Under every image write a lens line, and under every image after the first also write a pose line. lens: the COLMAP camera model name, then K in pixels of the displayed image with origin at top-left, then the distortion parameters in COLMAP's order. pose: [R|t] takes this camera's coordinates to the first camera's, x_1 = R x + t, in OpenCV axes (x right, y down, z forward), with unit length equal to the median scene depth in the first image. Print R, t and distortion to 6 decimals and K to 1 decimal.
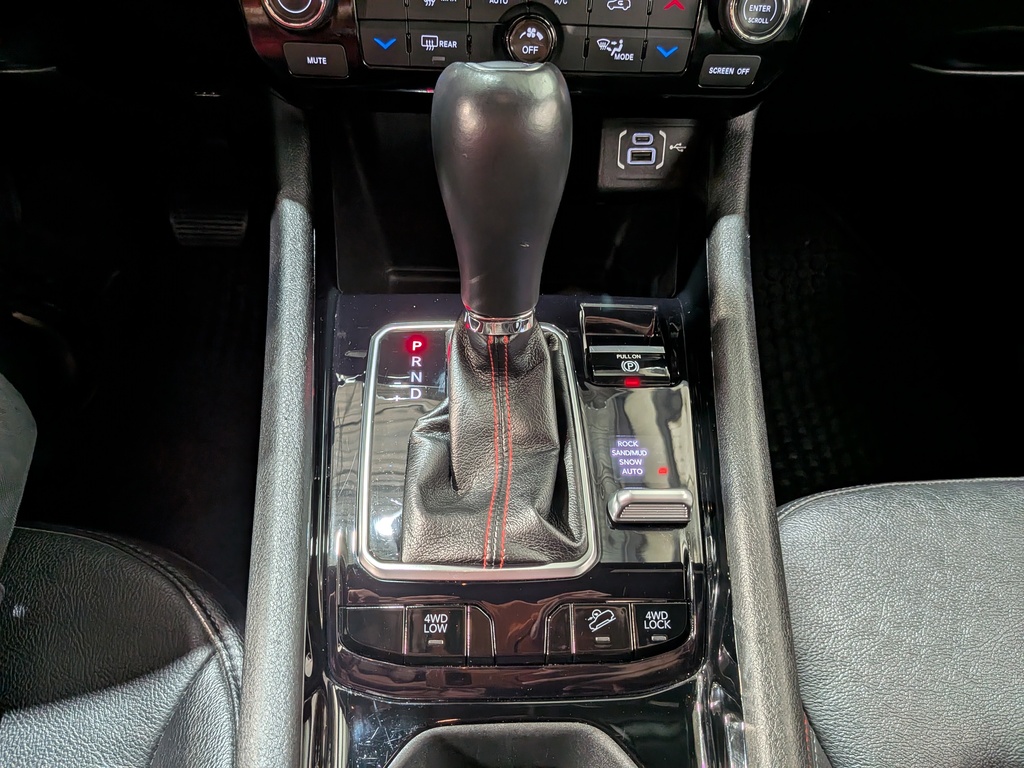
lens RADIAL K [[759.7, 0, 511.6], [0, 759.7, 420.6], [0, 0, 1]] dist [-0.009168, -0.015806]
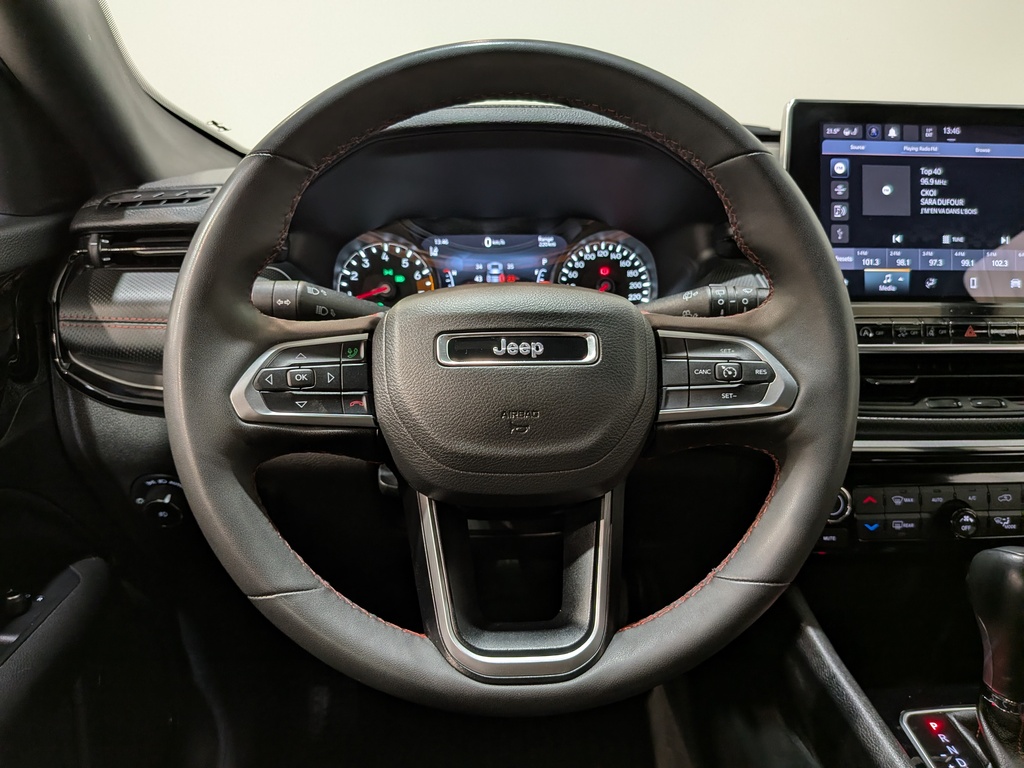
lens RADIAL K [[742.5, 0, 499.6], [0, 742.5, 393.3], [0, 0, 1]] dist [0.059115, -0.107445]
pose [[0.999161, -0.040962, 0.000334, -0.977979], [0.035738, 0.867687, -0.495824, 0.023091], [0.020020, 0.495420, 0.868423, -0.571590]]
